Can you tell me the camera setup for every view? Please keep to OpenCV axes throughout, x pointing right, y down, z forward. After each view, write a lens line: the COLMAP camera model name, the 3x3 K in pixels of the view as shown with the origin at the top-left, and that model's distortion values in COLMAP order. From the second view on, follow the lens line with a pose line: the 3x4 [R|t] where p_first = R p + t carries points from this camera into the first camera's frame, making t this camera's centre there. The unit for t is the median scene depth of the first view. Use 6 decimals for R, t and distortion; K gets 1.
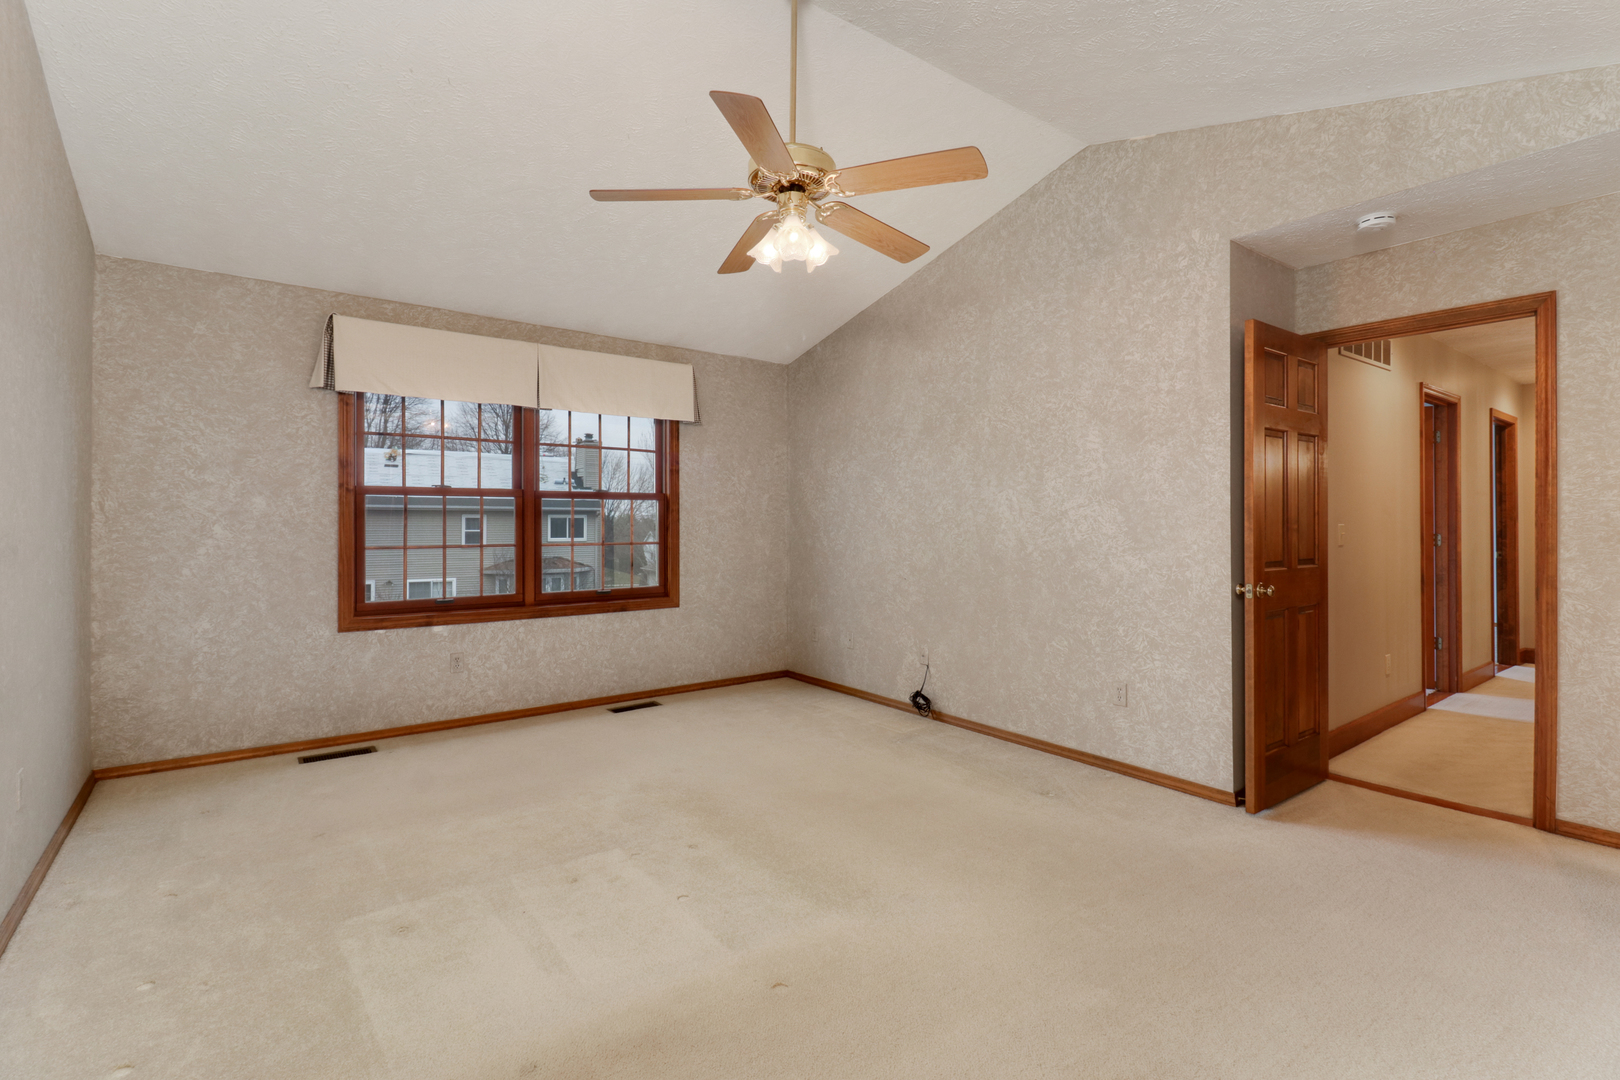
lens RADIAL K [[748.1, 0, 815.0], [0, 748.1, 509.8], [0, 0, 1]] dist [0.019327, -0.012681]
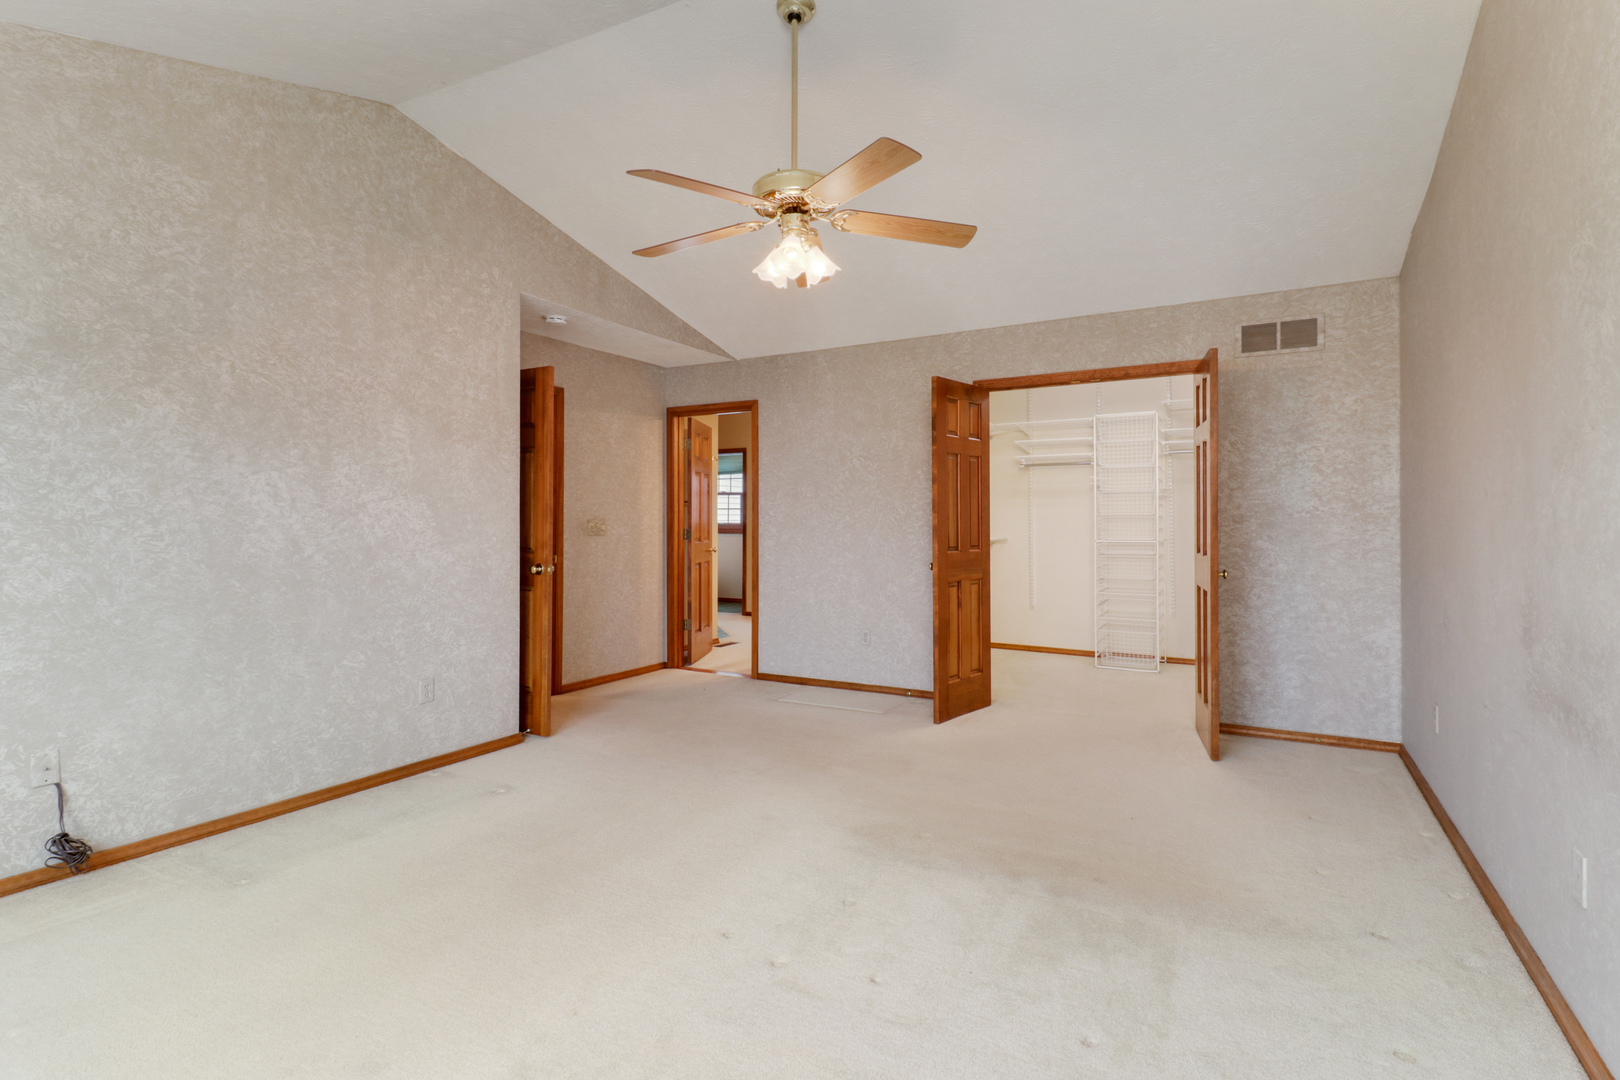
lens RADIAL K [[748.1, 0, 815.0], [0, 748.1, 509.8], [0, 0, 1]] dist [0.019327, -0.012681]
pose [[-0.375252, 0.015543, 0.926792, -0.678089], [-0.014811, 0.999631, -0.022762, 0.020930], [-0.926804, -0.022268, -0.374884, 0.864619]]
